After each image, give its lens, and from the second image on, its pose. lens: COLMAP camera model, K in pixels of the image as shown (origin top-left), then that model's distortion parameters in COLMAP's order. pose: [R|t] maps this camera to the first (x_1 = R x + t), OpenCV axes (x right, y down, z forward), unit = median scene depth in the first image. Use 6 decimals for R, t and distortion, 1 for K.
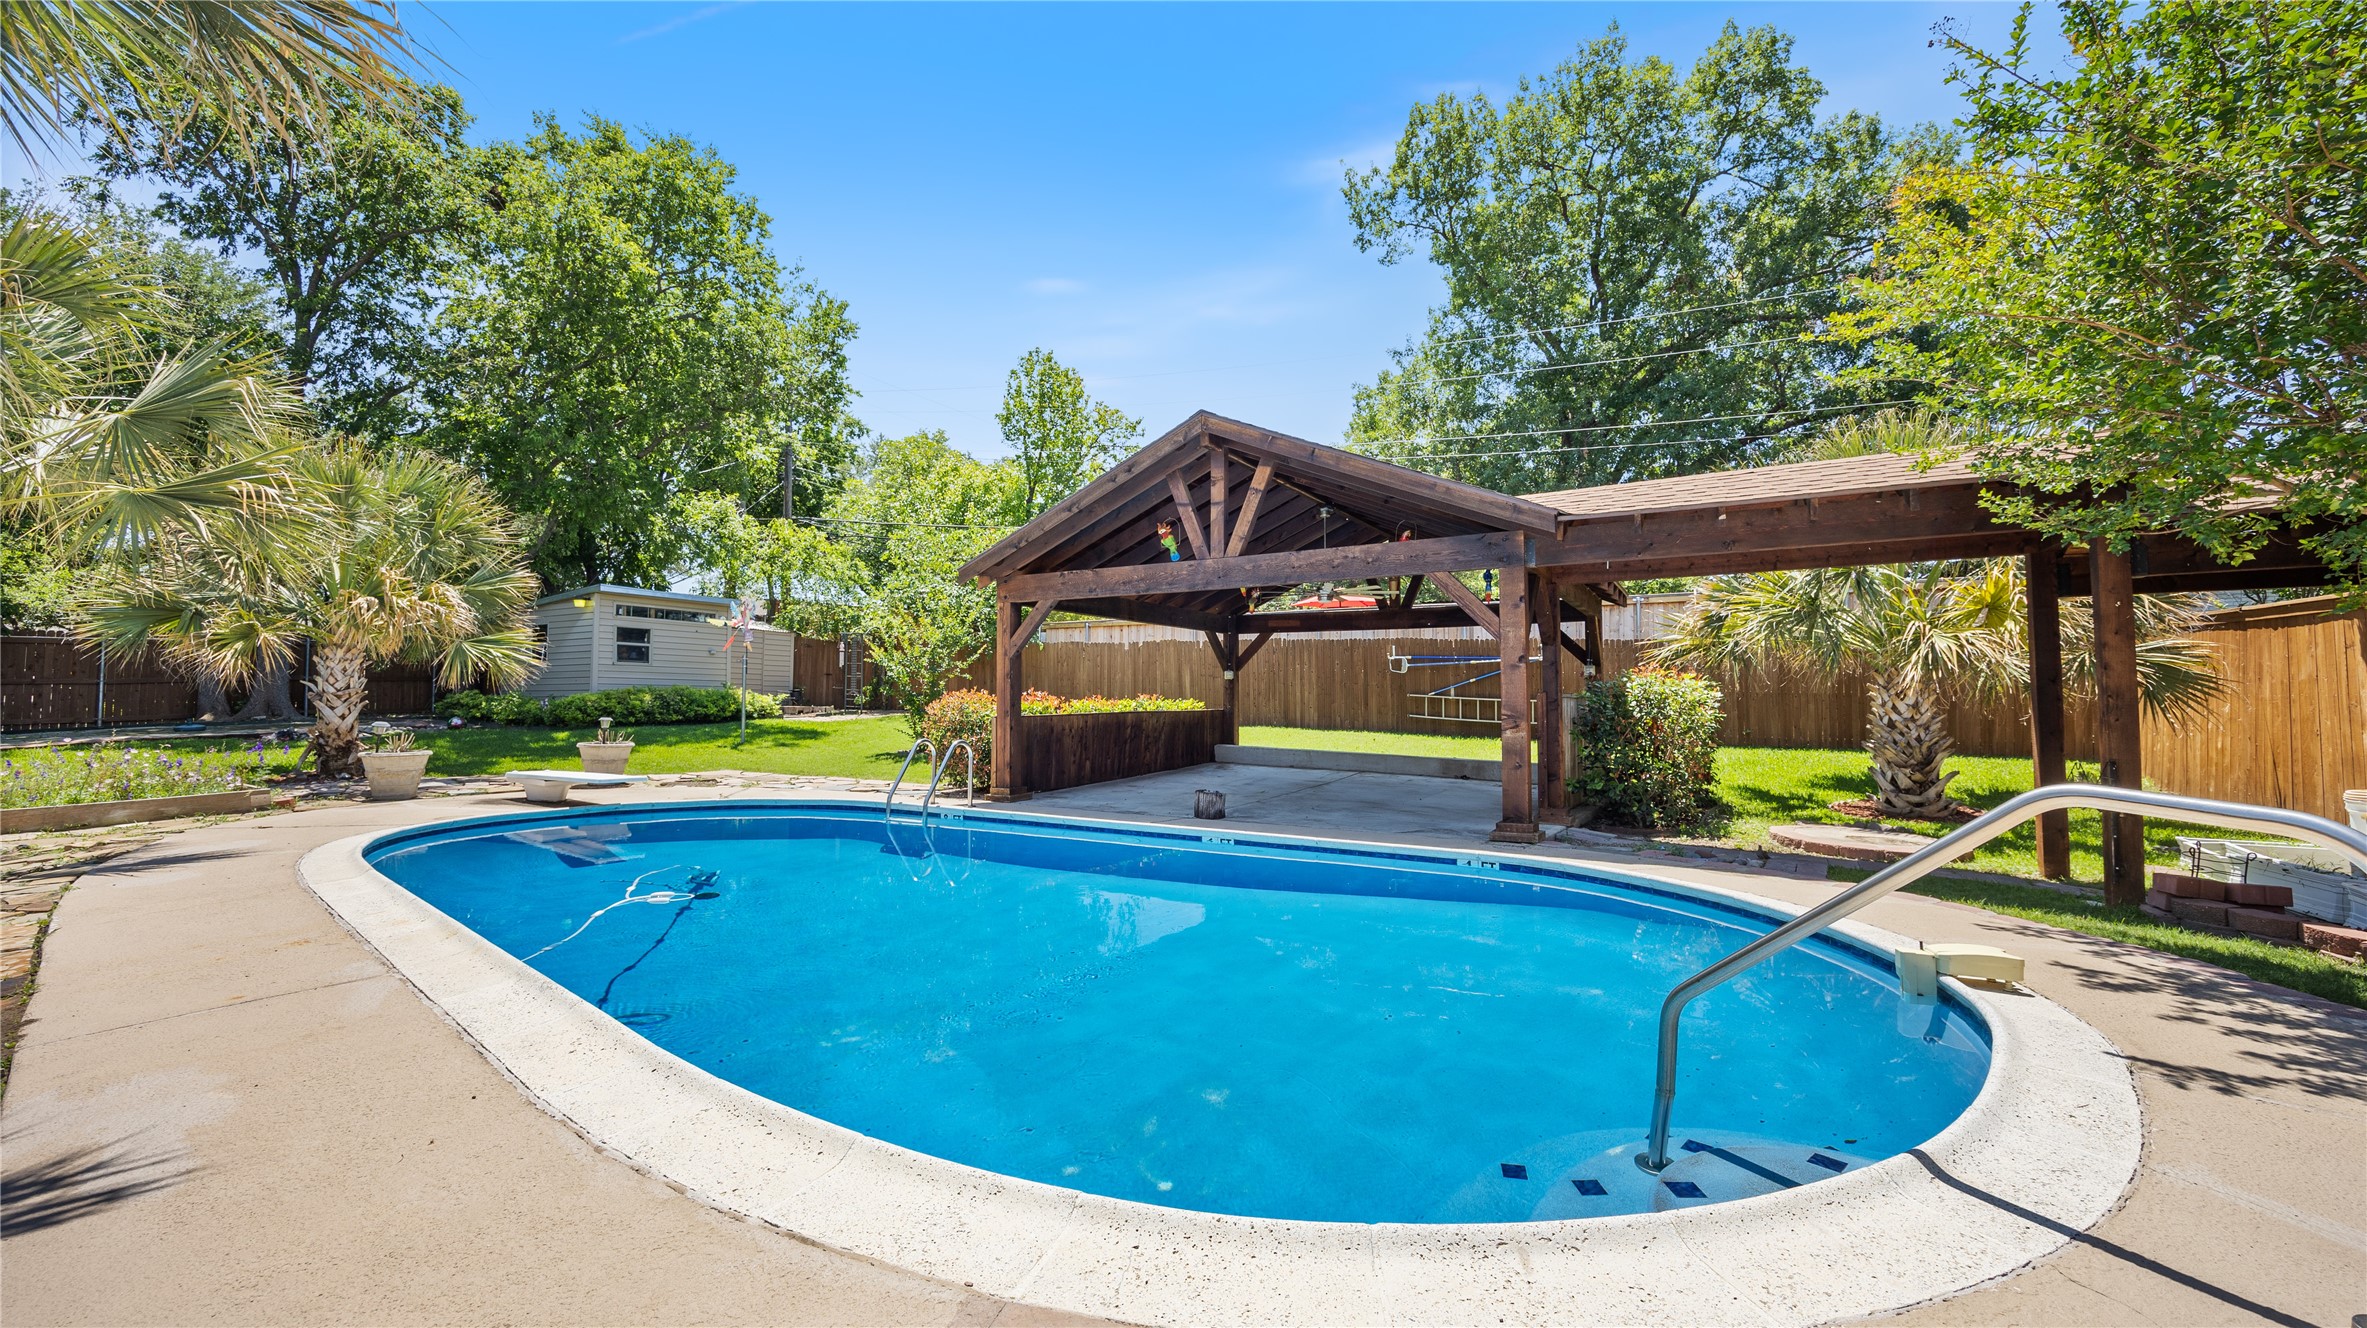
lens RADIAL K [[927.8, 0, 1192.1], [0, 927.8, 664.6], [0, 0, 1]] dist [-0.000712, 0.000176]
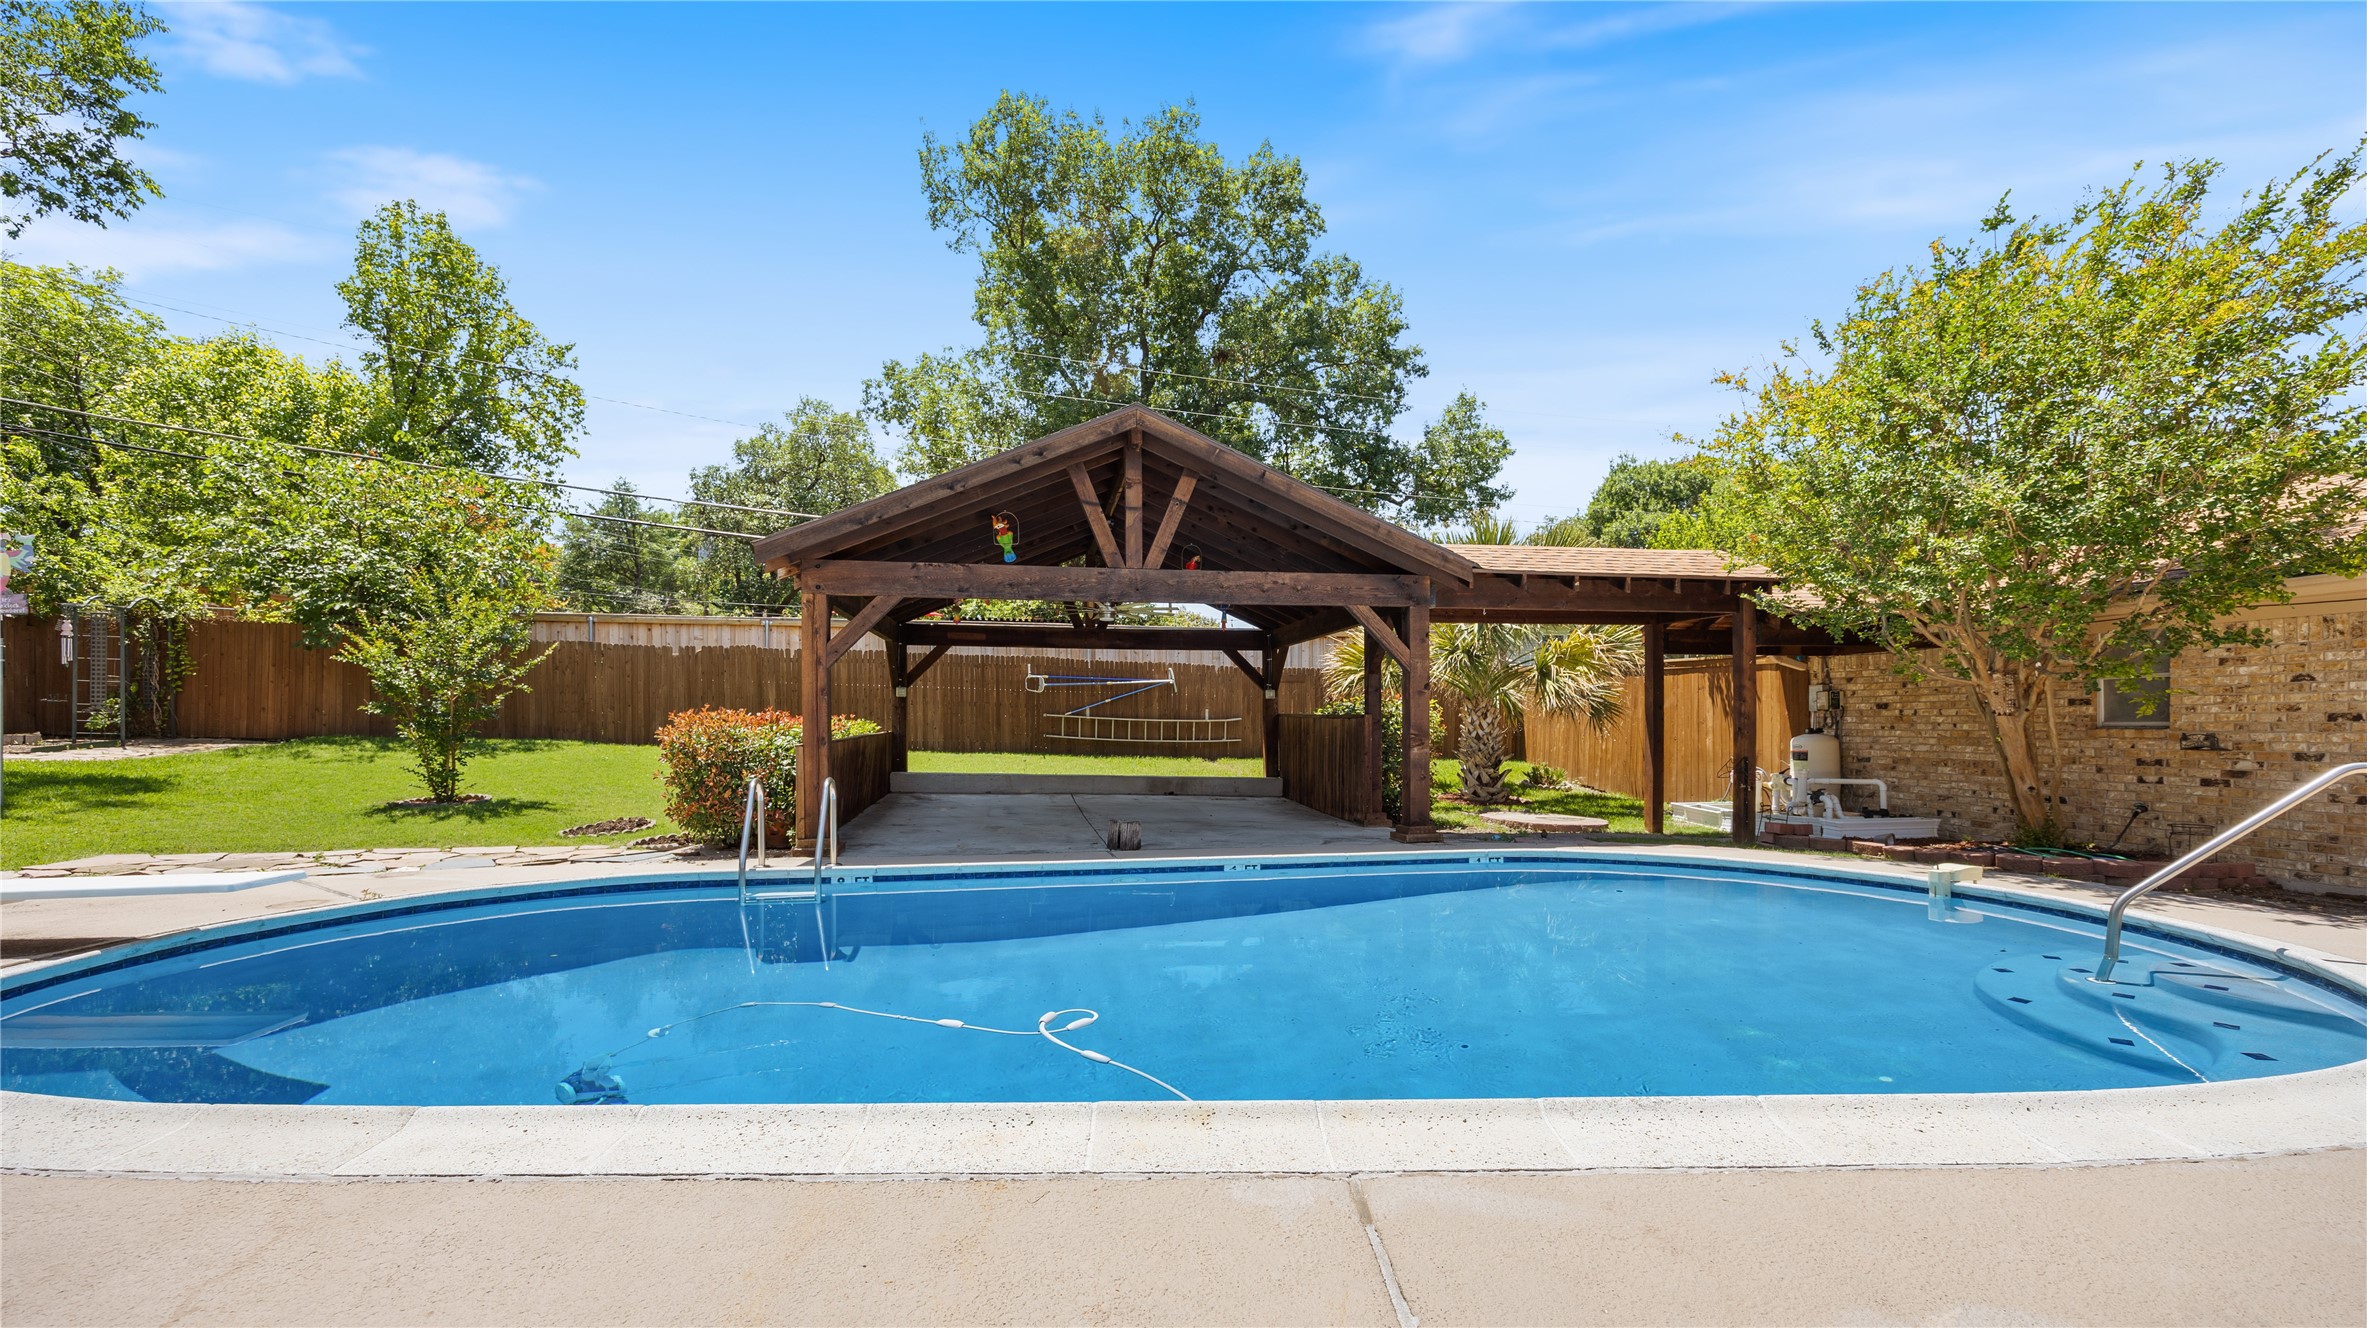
lens RADIAL K [[927.8, 0, 1255.3], [0, 927.8, 723.5], [0, 0, 1]] dist [-0.000712, 0.000176]
pose [[0.746990, -0.005603, 0.664812, -0.301502], [-0.023329, 0.999128, 0.034633, 0.002749], [-0.664426, -0.041380, 0.746208, 0.136264]]
